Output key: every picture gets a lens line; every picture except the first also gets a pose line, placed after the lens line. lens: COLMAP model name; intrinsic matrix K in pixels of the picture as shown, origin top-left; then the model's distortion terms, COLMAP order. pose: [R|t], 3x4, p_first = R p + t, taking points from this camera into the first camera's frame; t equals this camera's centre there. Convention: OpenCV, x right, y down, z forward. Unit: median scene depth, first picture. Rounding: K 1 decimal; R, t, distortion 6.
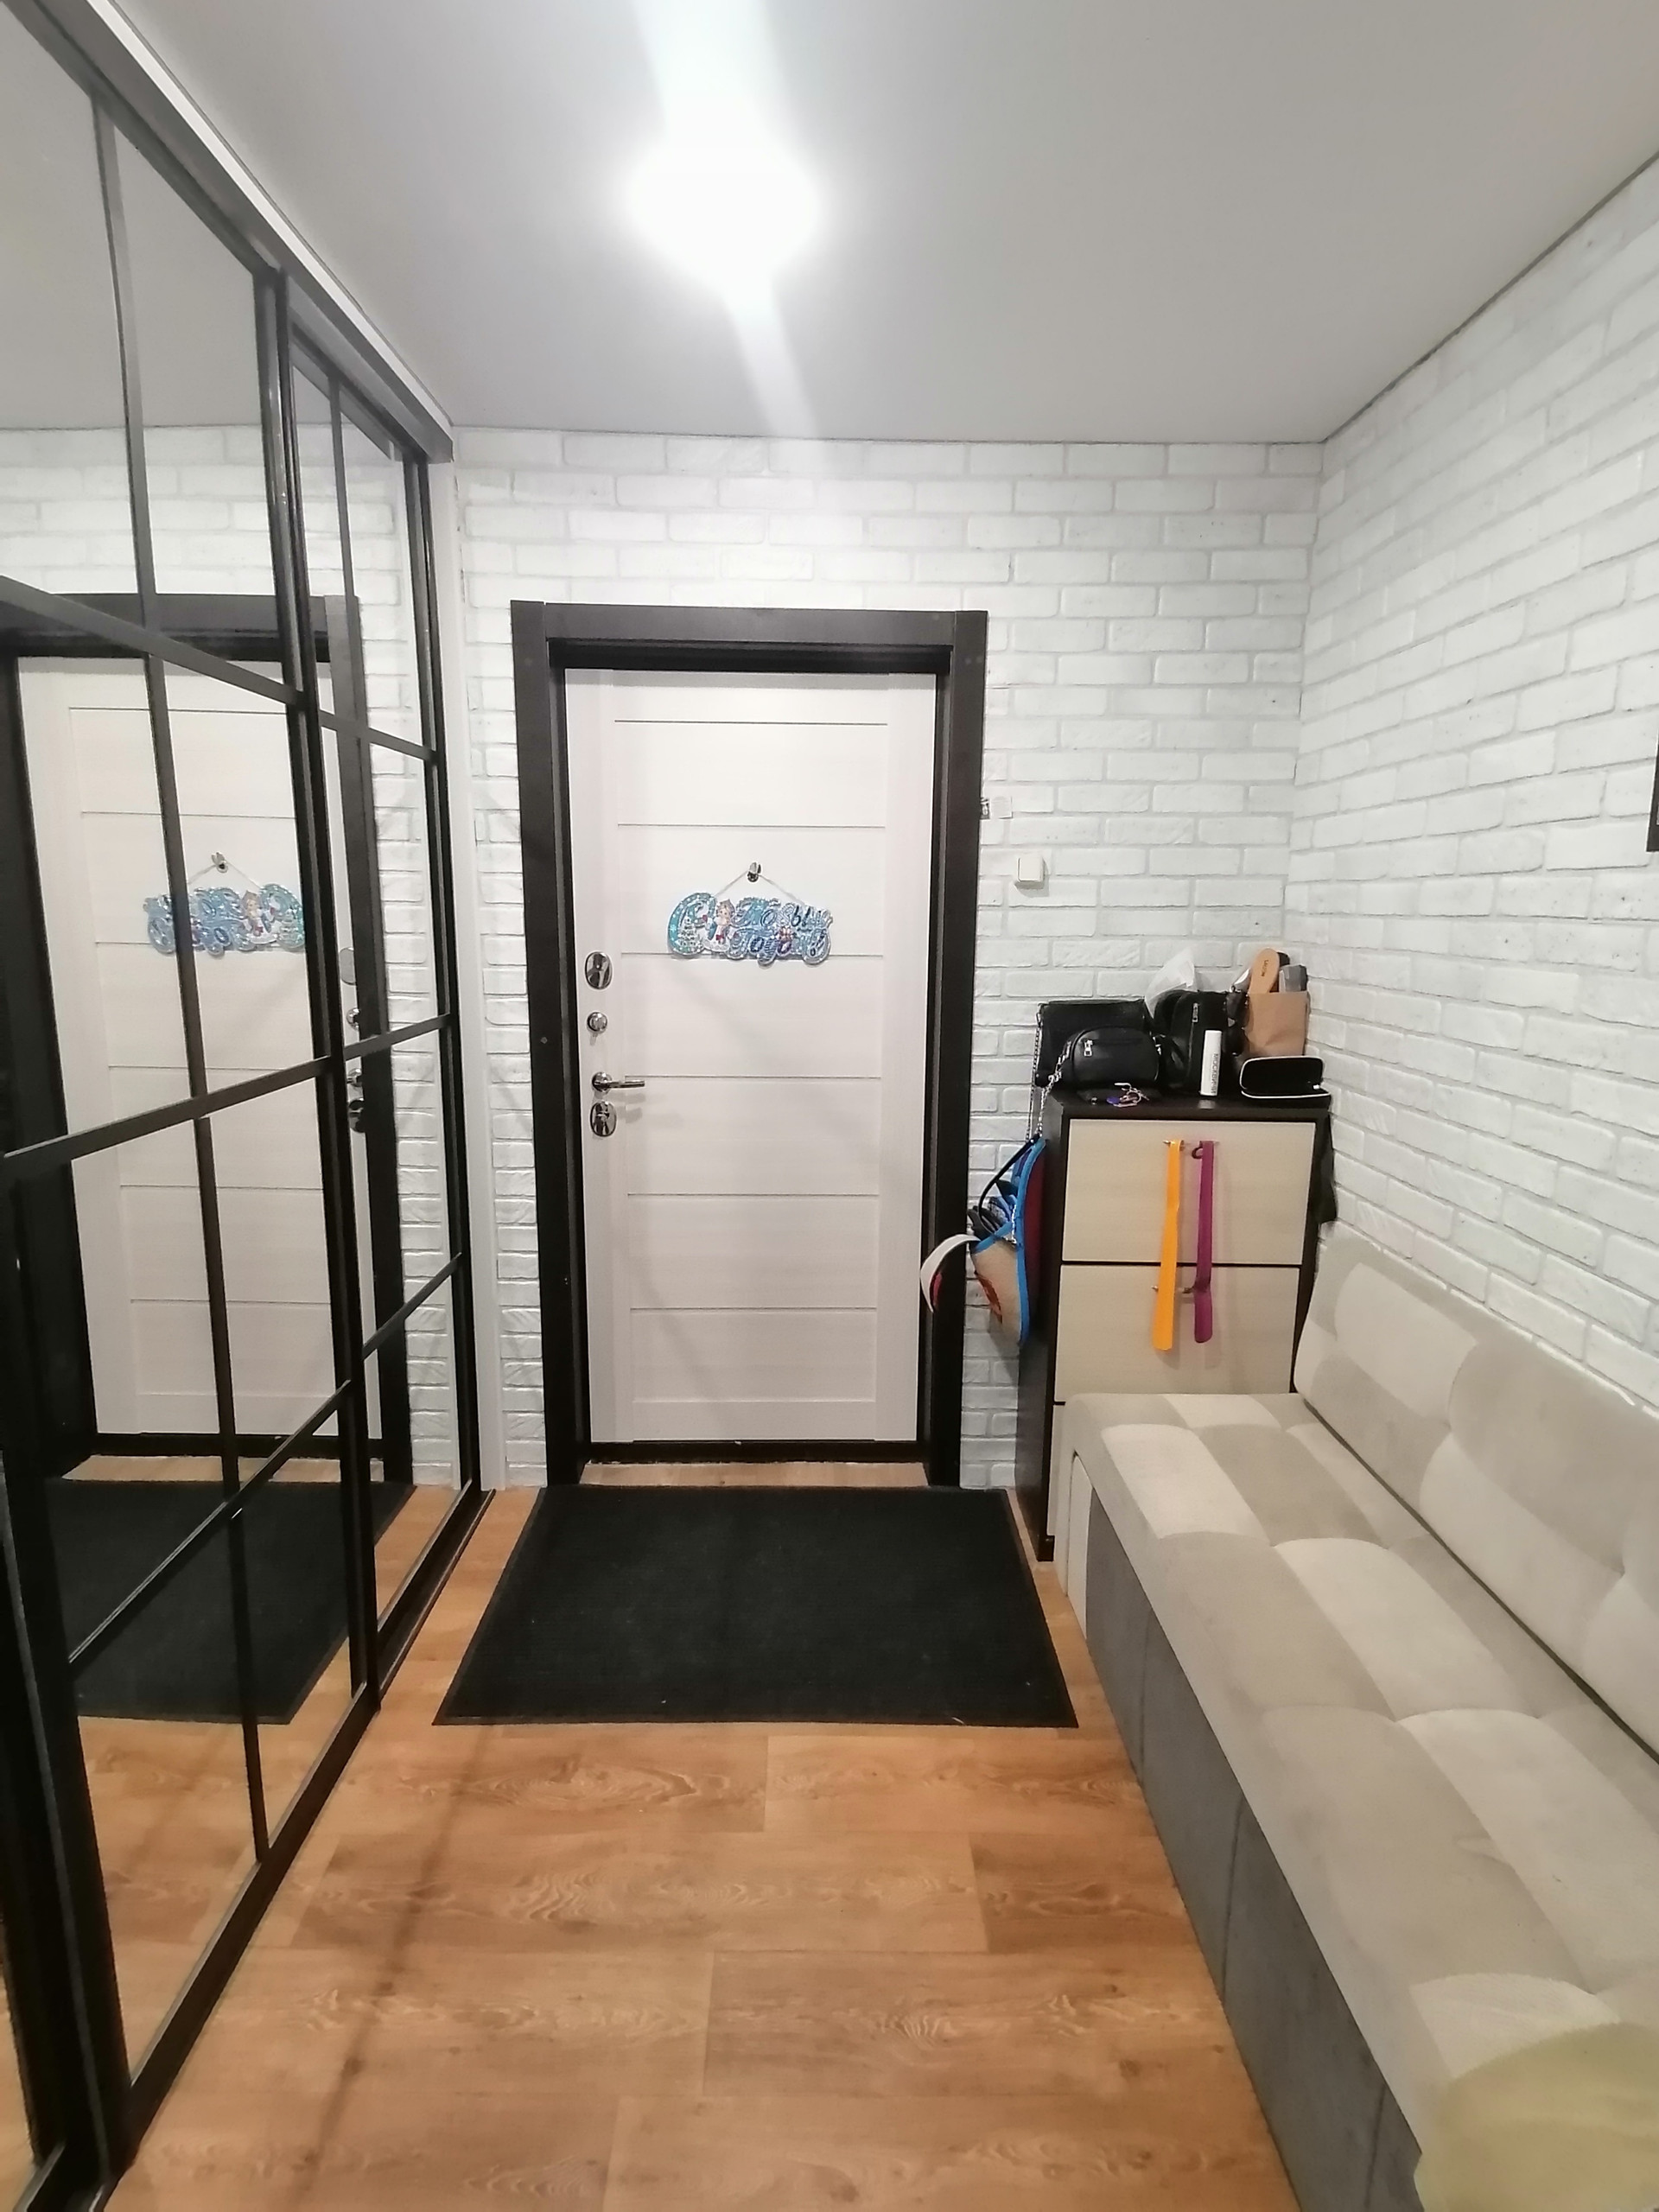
lens RADIAL K [[1084.7, 0, 823.5], [0, 1084.7, 1097.0], [0, 0, 1]] dist [0.000634, -0.000407]
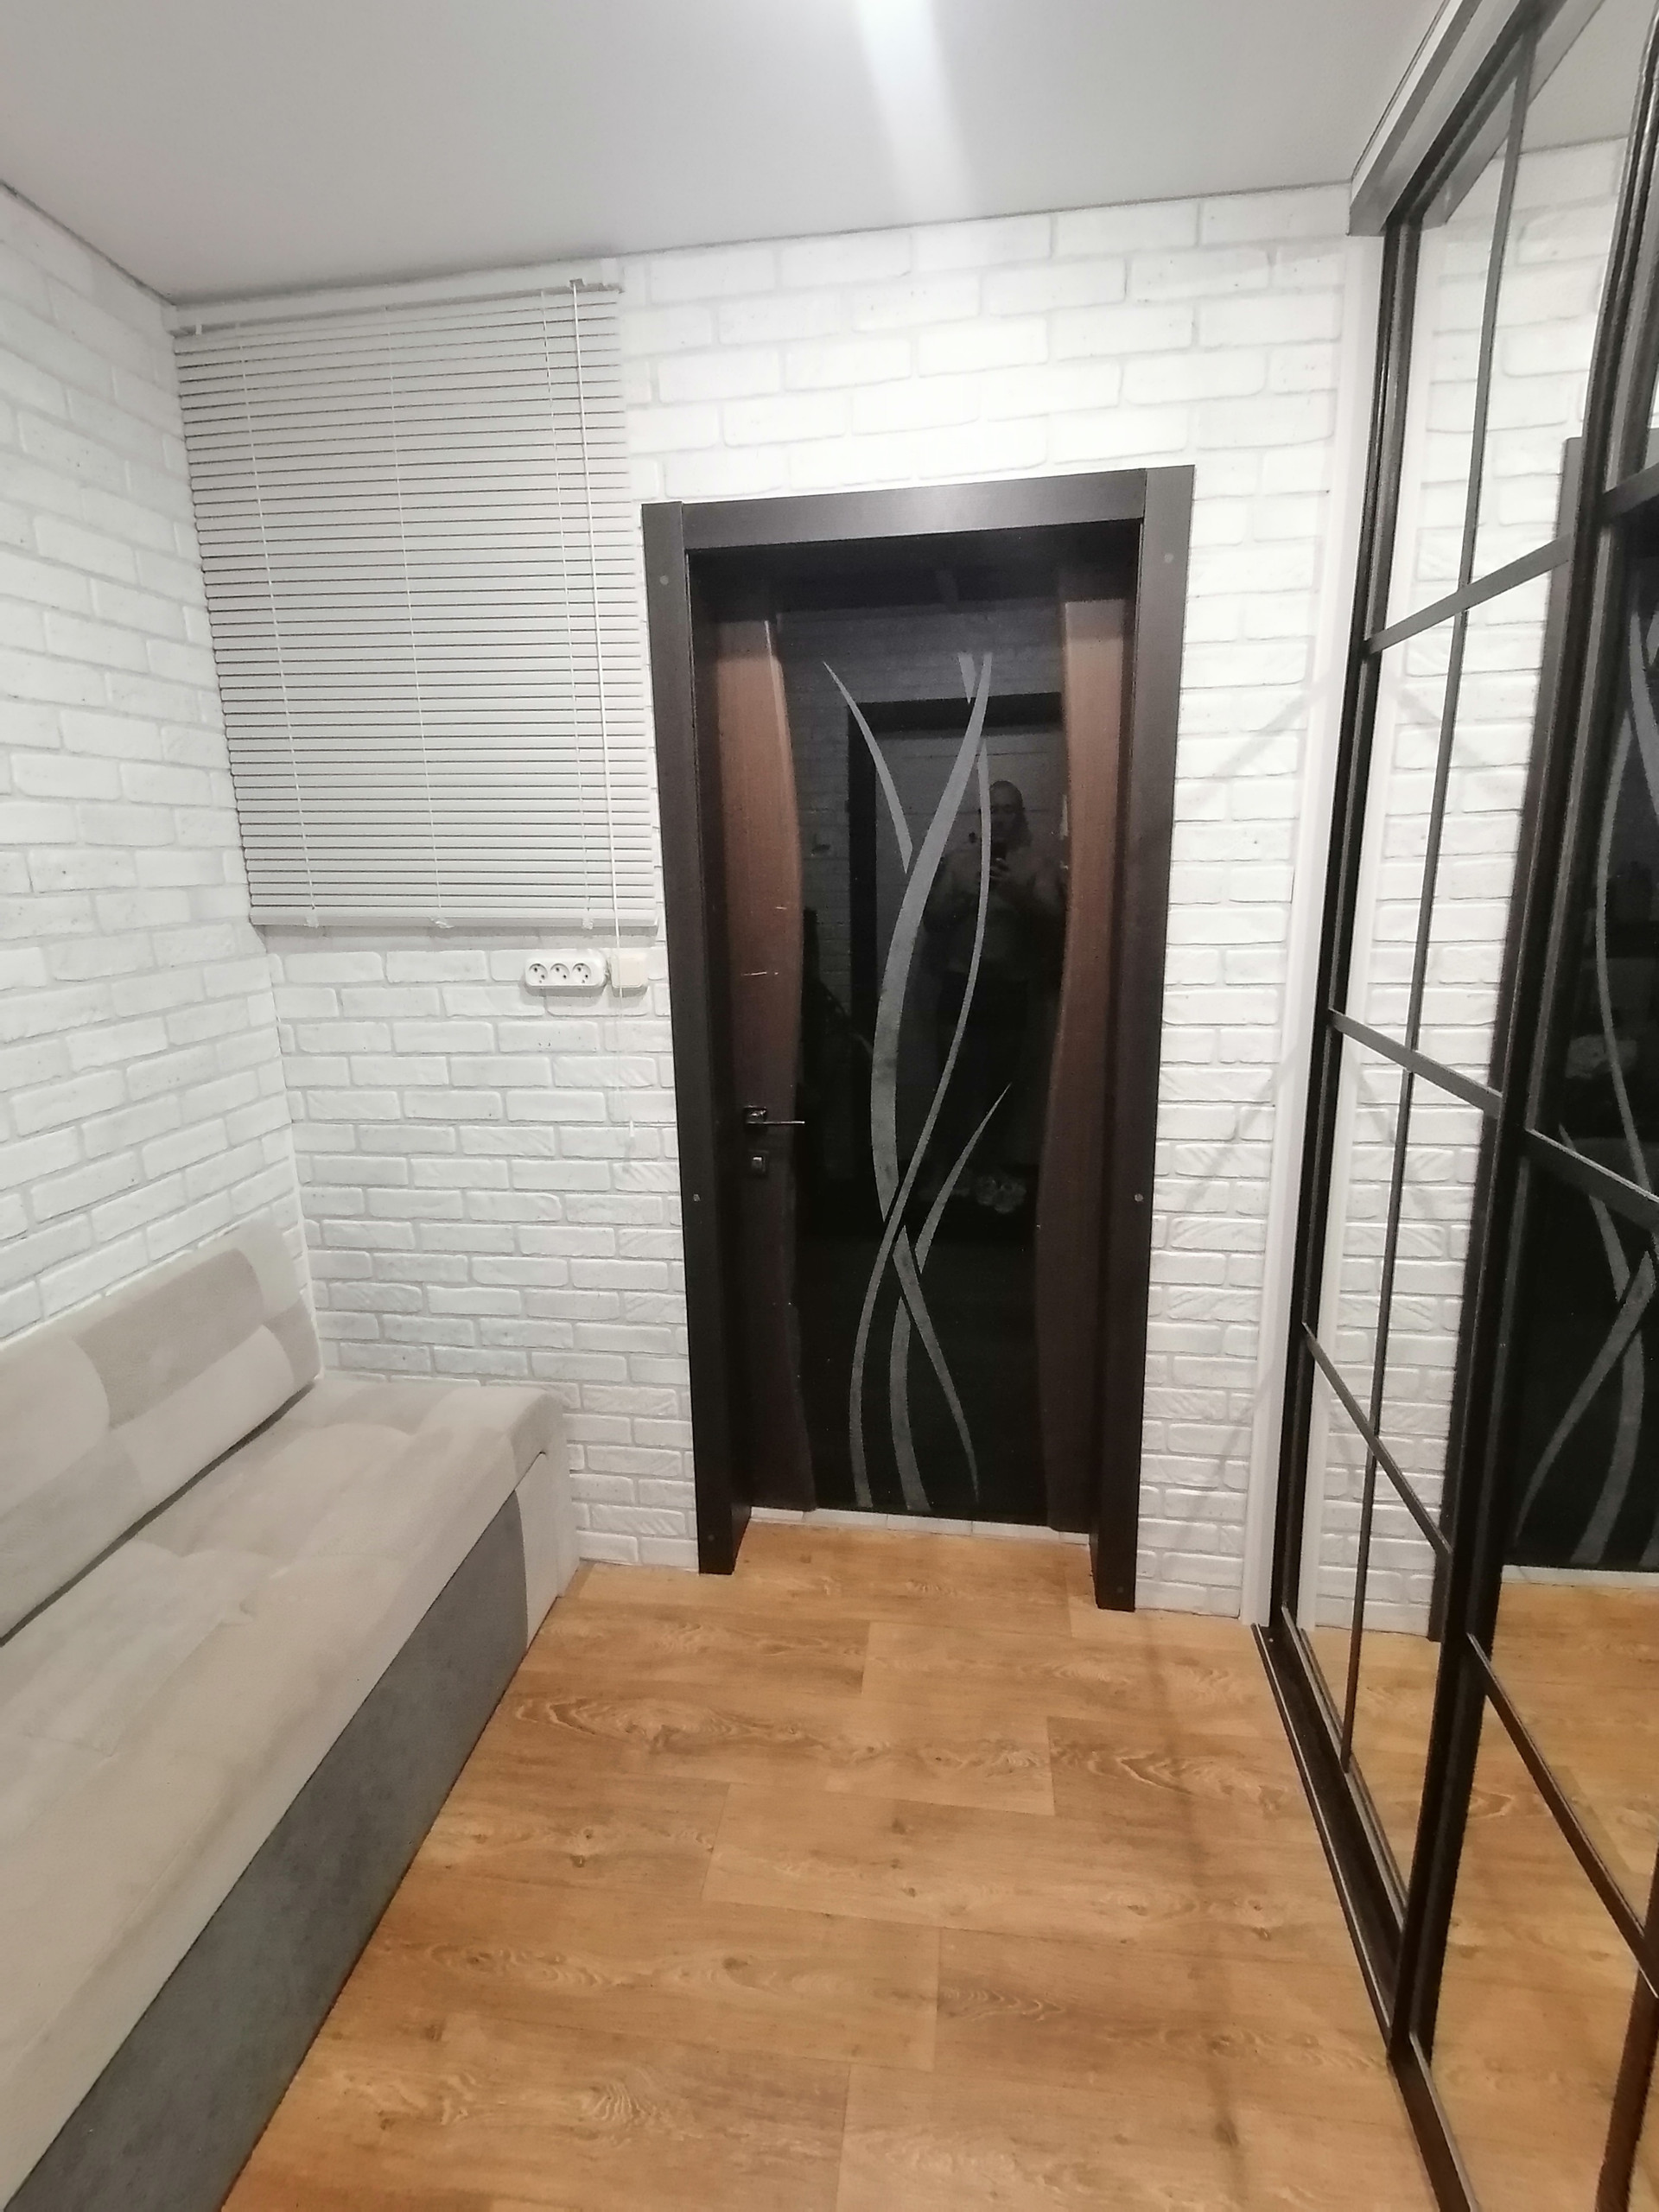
lens RADIAL K [[1084.7, 0, 832.7], [0, 1084.7, 1104.9], [0, 0, 1]] dist [0.000634, -0.000407]
pose [[-0.988303, -0.015976, 0.151666, -0.232944], [0.048533, 0.909847, 0.412097, -0.302660], [-0.144577, 0.414637, -0.898428, 1.539188]]
